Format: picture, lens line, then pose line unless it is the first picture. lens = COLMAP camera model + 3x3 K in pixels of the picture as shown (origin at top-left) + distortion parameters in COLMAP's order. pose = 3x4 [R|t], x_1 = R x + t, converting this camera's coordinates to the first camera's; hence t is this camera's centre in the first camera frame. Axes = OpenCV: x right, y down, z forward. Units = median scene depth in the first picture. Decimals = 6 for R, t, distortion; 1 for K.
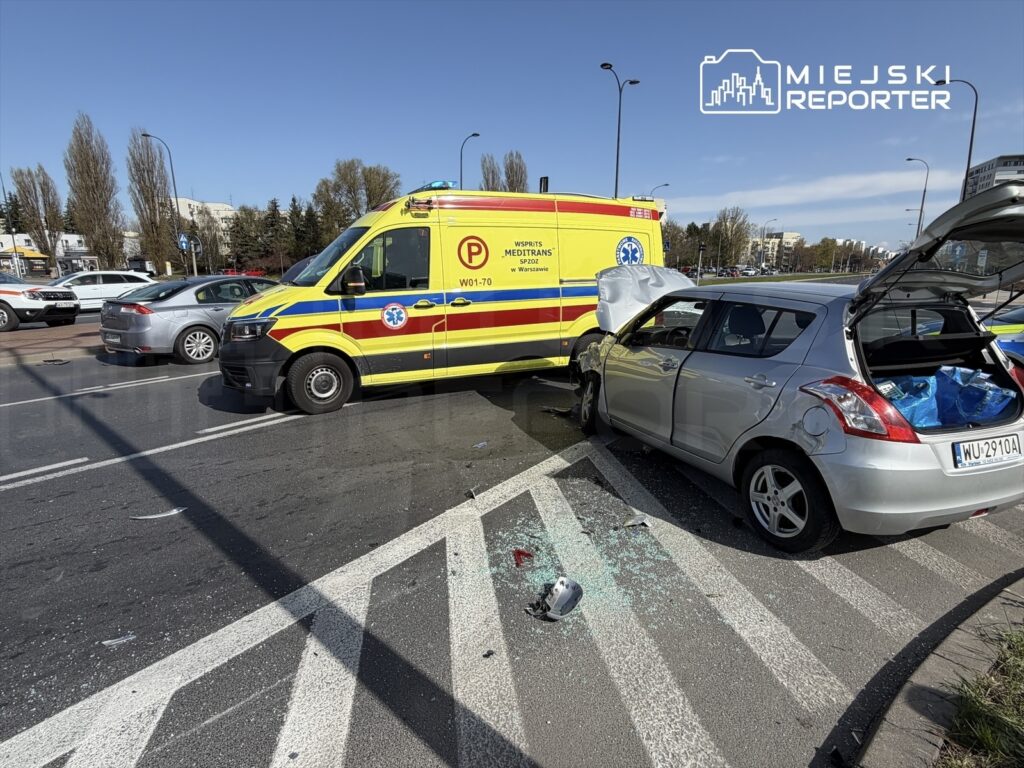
lens RADIAL K [[542.7, 0, 511.8], [0, 542.7, 383.9], [0, 0, 1]] dist [-0.000020, 0.002791]
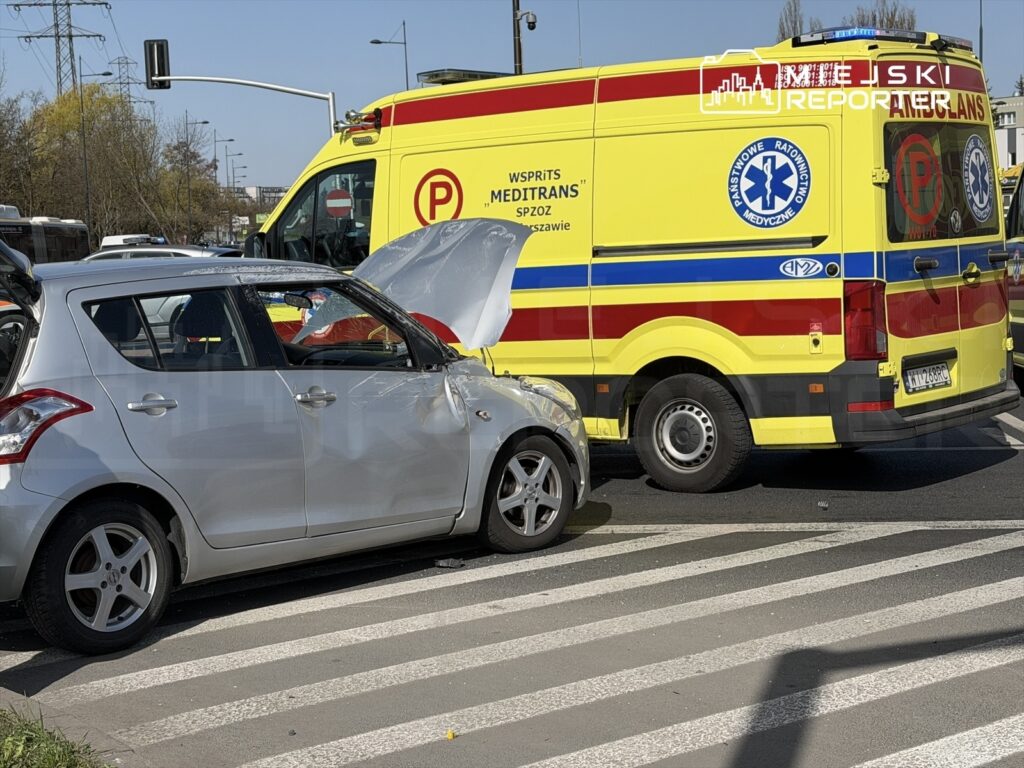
lens RADIAL K [[1835.9, 0, 515.3], [0, 1835.9, 396.5], [0, 0, 1]] dist [0.149769, 0.000000]
pose [[0.474372, 0.061710, -0.878159, 2.797309], [-0.146826, 0.989114, -0.009806, -0.085593], [0.867994, 0.133588, 0.478269, 0.433117]]
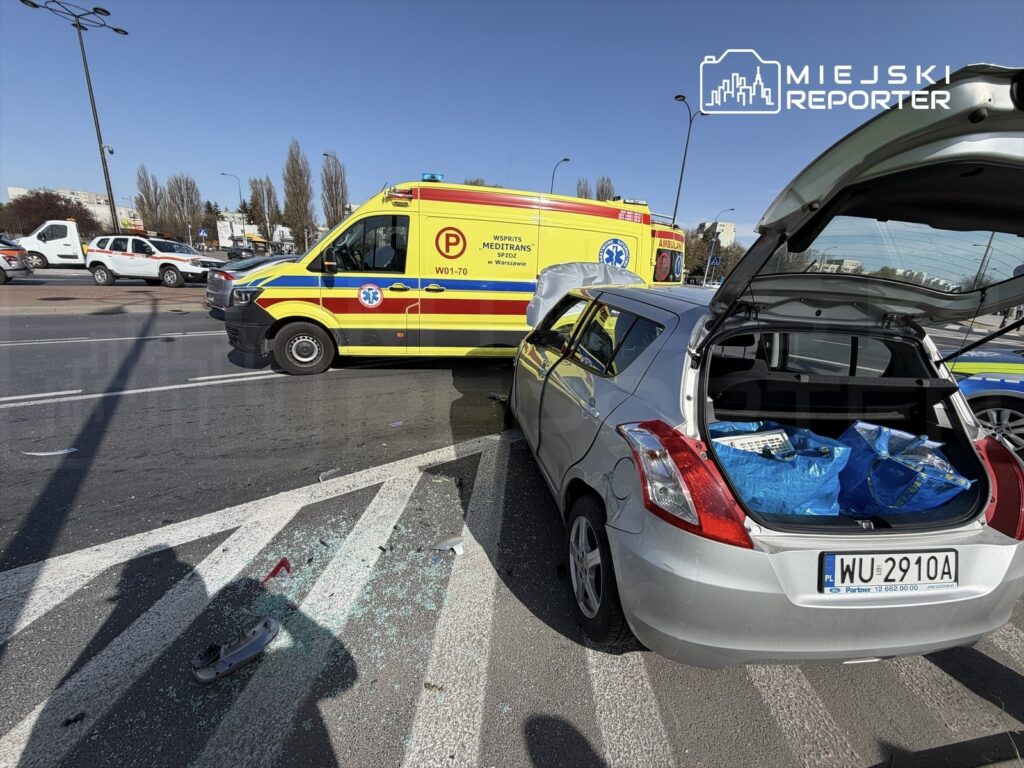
lens RADIAL K [[415.1, 0, 507.3], [0, 415.1, 384.7], [0, 0, 1]] dist [0.000343, 0.000889]
pose [[0.975558, 0.122482, -0.182440, 0.404200], [-0.111679, 0.991388, 0.068396, -0.058314], [0.189246, -0.046350, 0.980835, 0.365322]]
